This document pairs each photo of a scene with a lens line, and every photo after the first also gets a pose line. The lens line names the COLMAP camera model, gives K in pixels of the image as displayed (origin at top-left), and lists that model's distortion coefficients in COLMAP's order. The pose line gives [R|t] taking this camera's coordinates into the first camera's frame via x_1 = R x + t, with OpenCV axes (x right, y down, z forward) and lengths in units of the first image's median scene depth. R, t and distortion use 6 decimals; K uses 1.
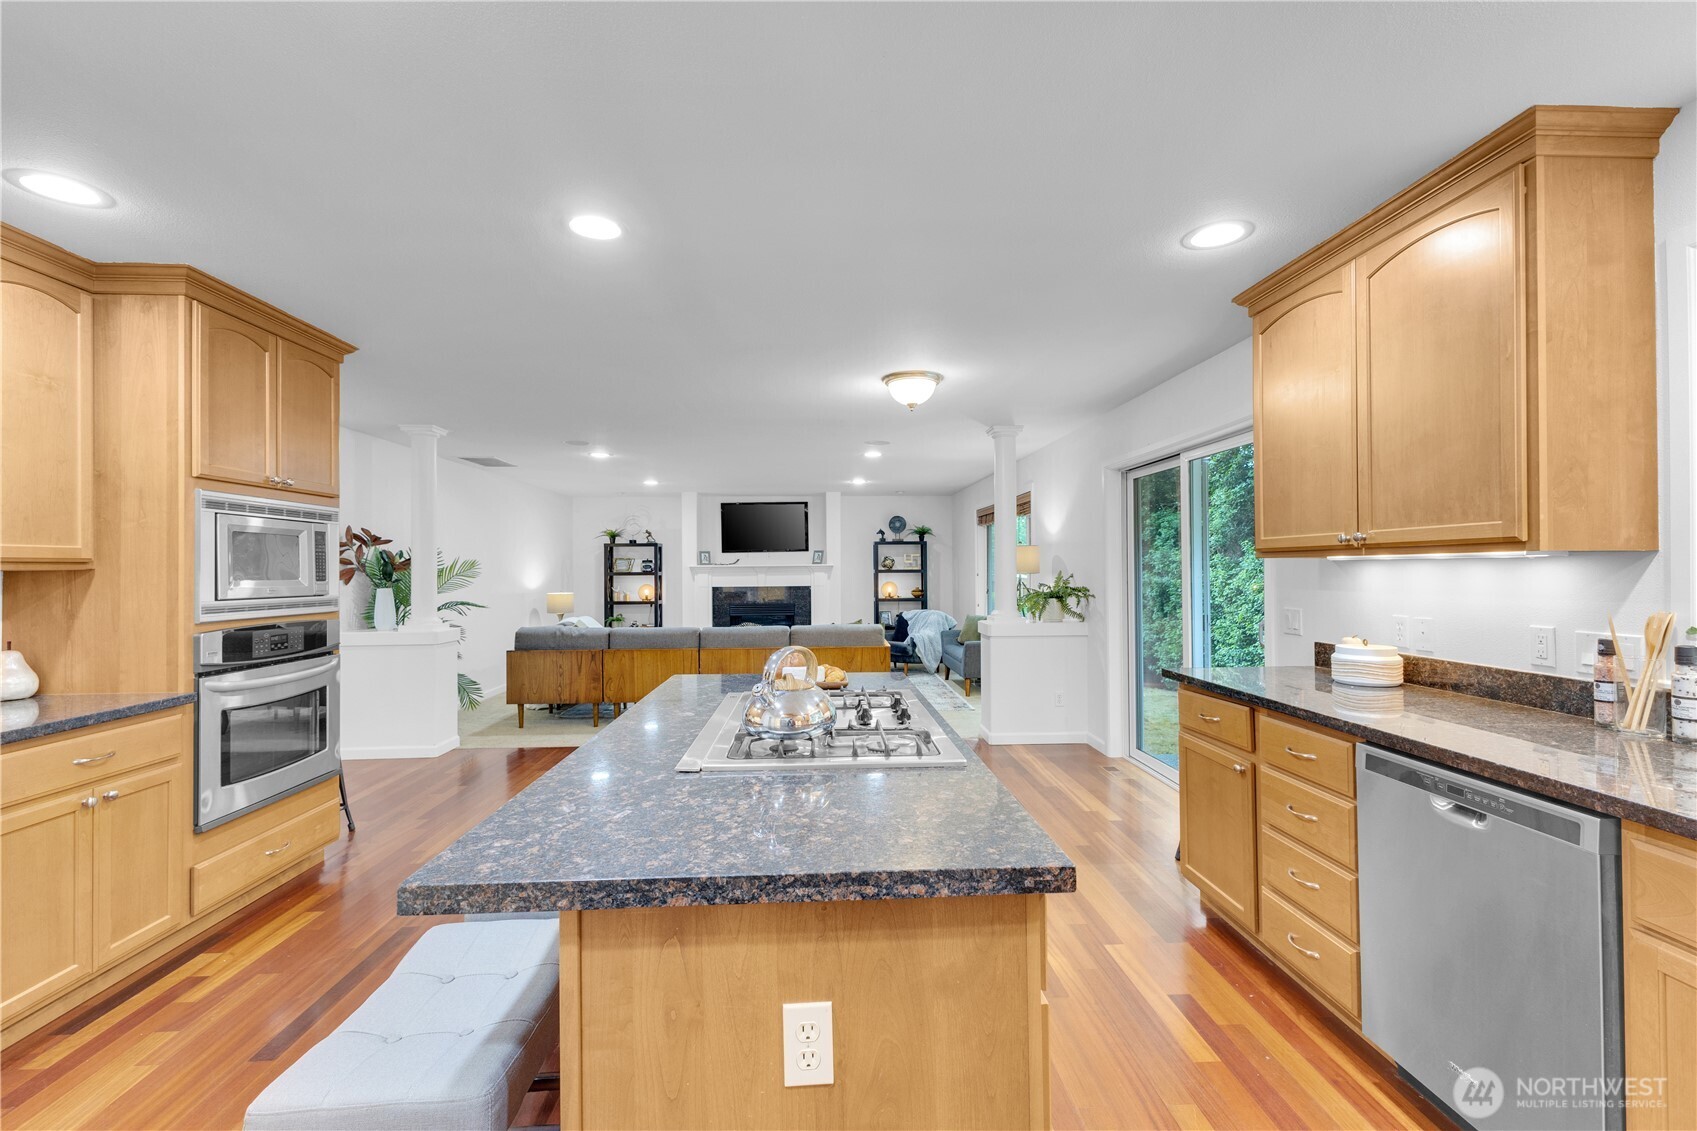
lens RADIAL K [[716.4, 0, 848.5], [0, 716.4, 565.5], [0, 0, 1]] dist [0.000536, 0.000040]
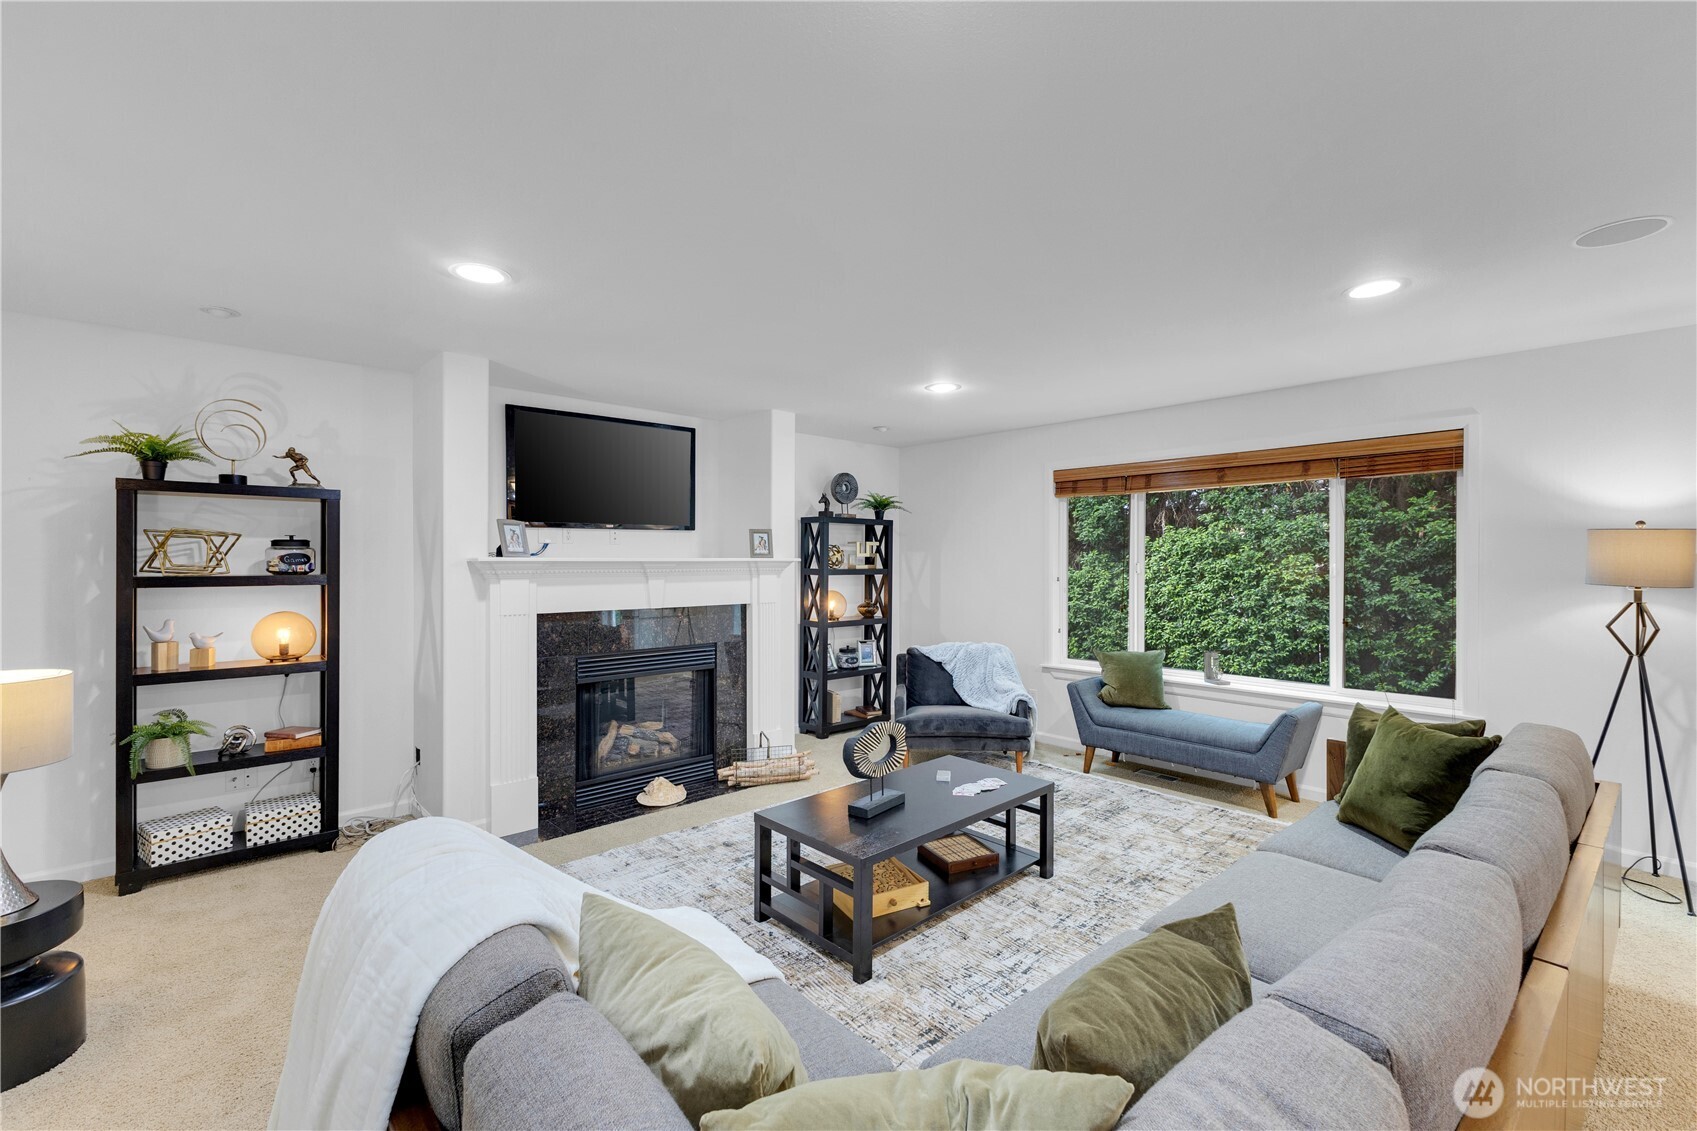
lens RADIAL K [[716.4, 0, 848.5], [0, 716.4, 565.5], [0, 0, 1]] dist [0.000536, 0.000040]
pose [[0.773413, 0.006235, 0.633872, -0.286705], [-0.010310, 0.999943, 0.002744, 0.001359], [-0.633819, -0.008658, 0.773433, 0.567480]]
